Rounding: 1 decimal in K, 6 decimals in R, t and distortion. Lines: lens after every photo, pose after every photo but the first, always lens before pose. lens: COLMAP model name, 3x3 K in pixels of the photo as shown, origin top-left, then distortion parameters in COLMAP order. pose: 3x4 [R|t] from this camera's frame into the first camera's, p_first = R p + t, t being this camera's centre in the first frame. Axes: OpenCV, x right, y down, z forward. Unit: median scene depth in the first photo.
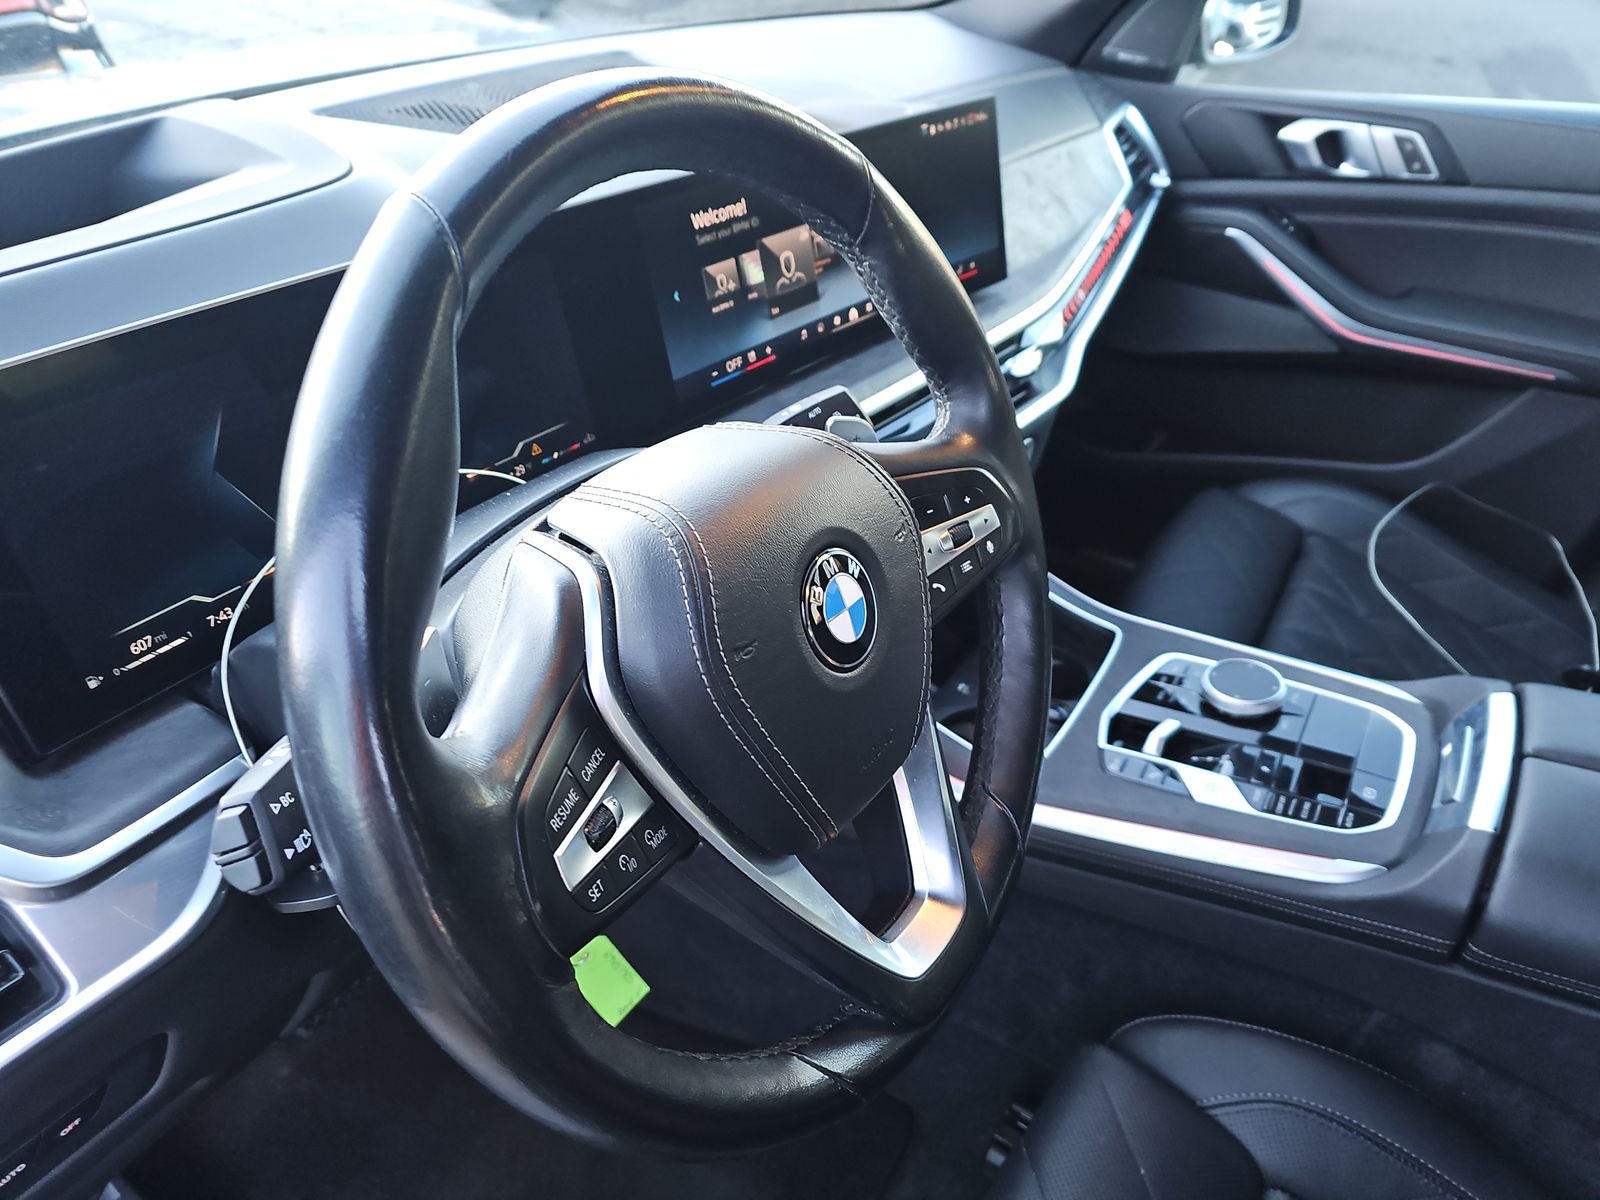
lens RADIAL K [[1042.1, 0, 786.4], [0, 1042.1, 606.4], [0, 0, 1]] dist [0.062399, -0.071897]
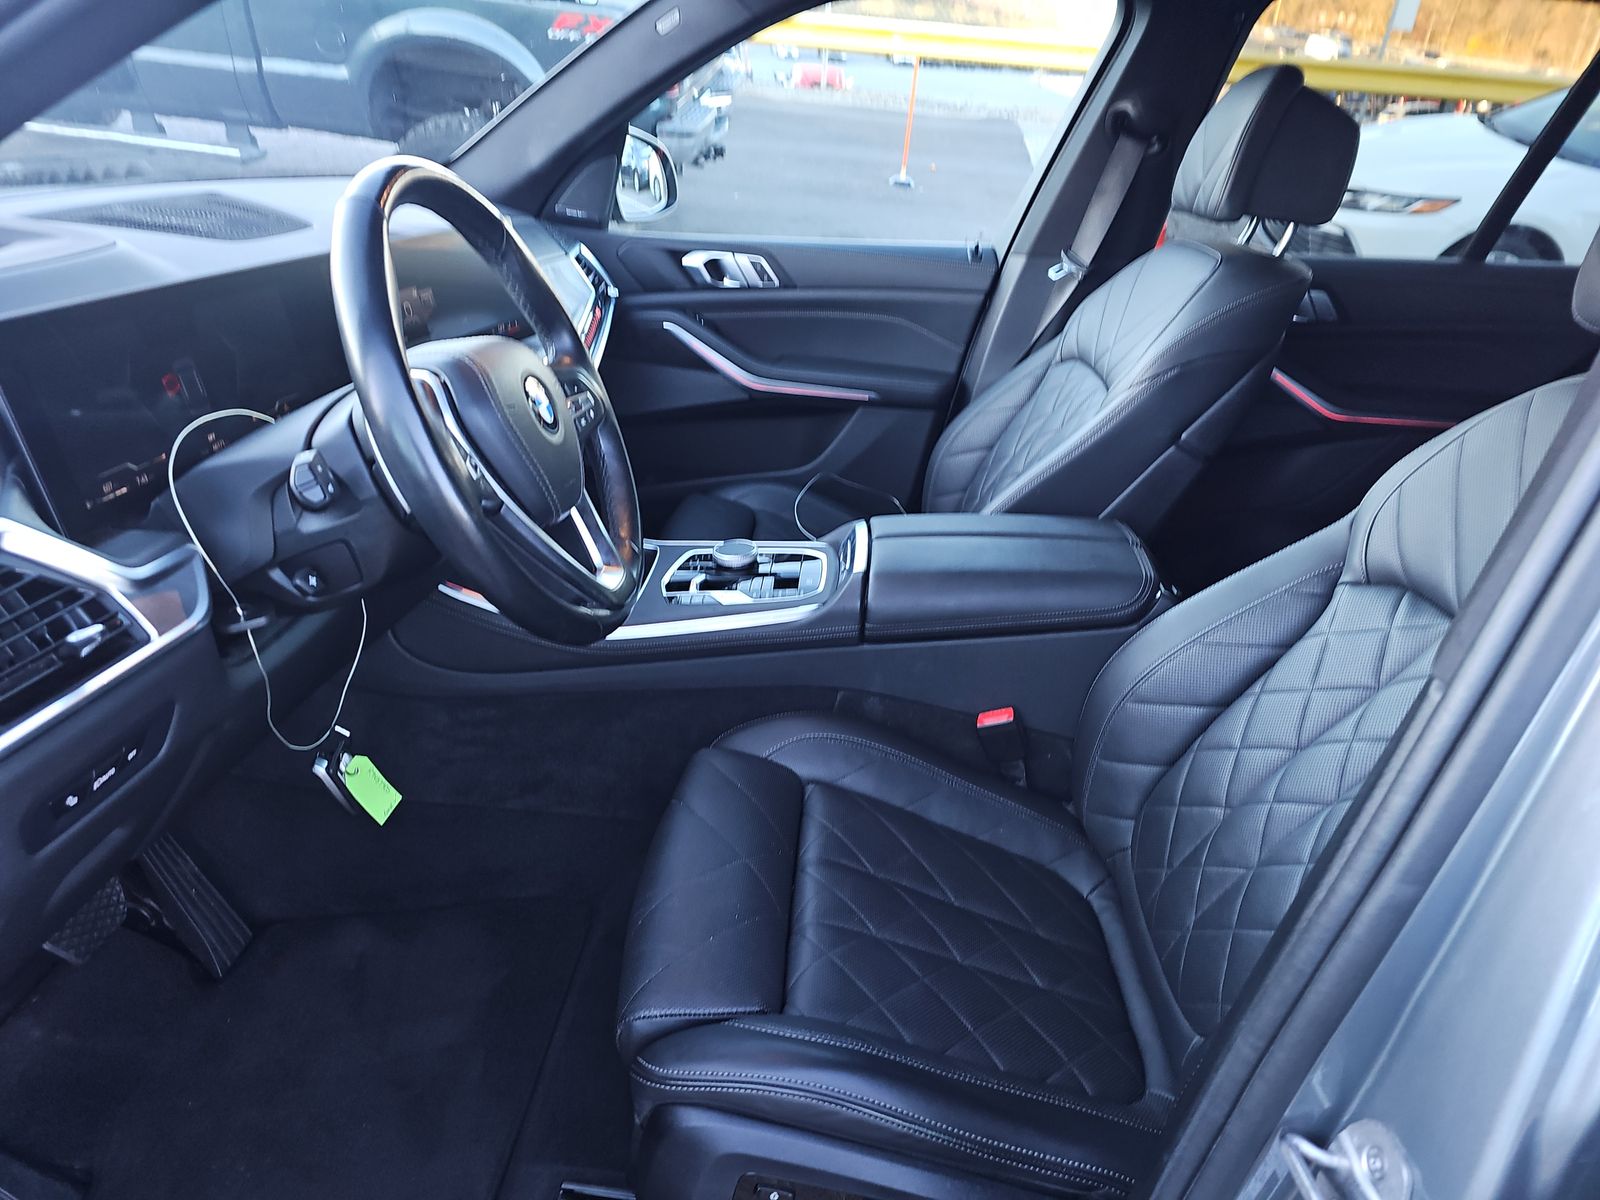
lens RADIAL K [[1042.1, 0, 786.4], [0, 1042.1, 606.4], [0, 0, 1]] dist [0.062399, -0.071897]
pose [[0.877007, -0.155246, 0.454707, -0.274380], [0.223076, 0.969744, -0.099164, 0.363313], [-0.425554, 0.188402, 0.885104, -0.510123]]
